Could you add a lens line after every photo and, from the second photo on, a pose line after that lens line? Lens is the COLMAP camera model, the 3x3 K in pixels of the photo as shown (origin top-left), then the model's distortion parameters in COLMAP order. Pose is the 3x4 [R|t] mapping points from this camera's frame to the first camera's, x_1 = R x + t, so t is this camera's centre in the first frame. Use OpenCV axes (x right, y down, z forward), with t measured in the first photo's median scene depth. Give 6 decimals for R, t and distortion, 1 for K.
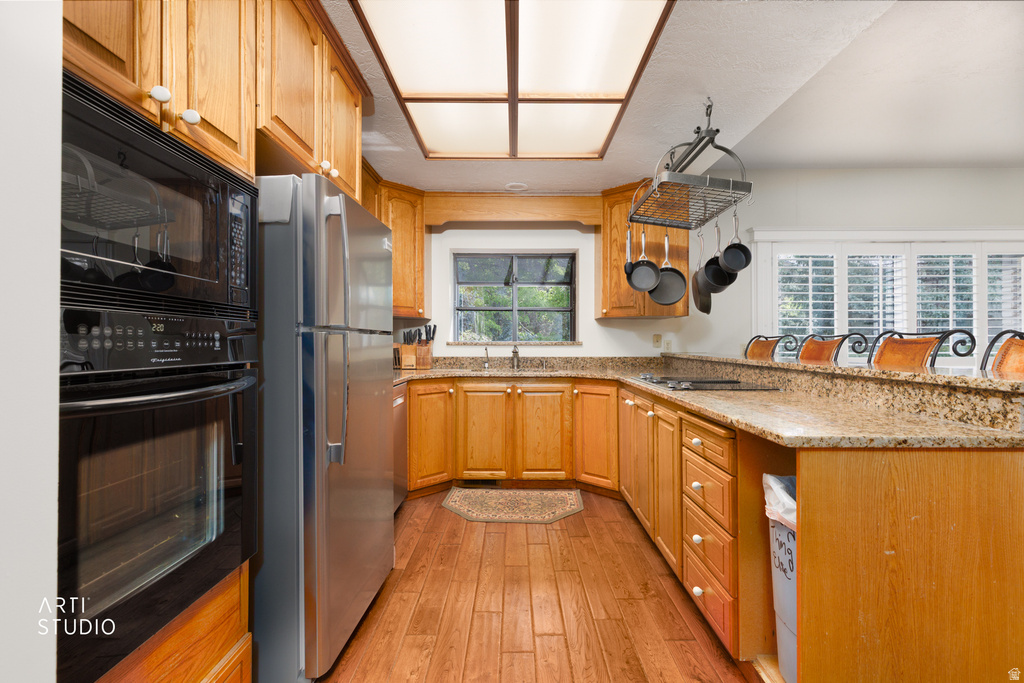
lens RADIAL K [[457.1, 0, 516.4], [0, 457.1, 341.1], [0, 0, 1]] dist [0.008173, -0.001229]
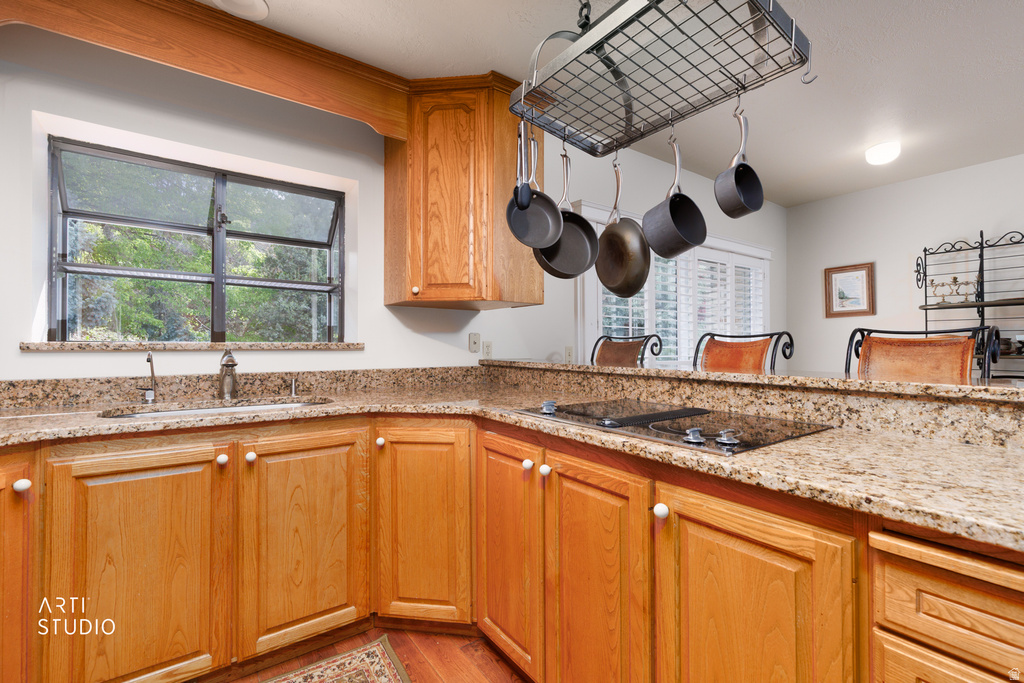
lens RADIAL K [[457.1, 0, 516.4], [0, 457.1, 341.1], [0, 0, 1]] dist [0.008173, -0.001229]
pose [[0.809493, 0.004543, 0.587112, -0.045543], [-0.000683, 0.999977, -0.006795, 0.002939], [-0.587129, 0.005099, 0.809477, 0.498013]]
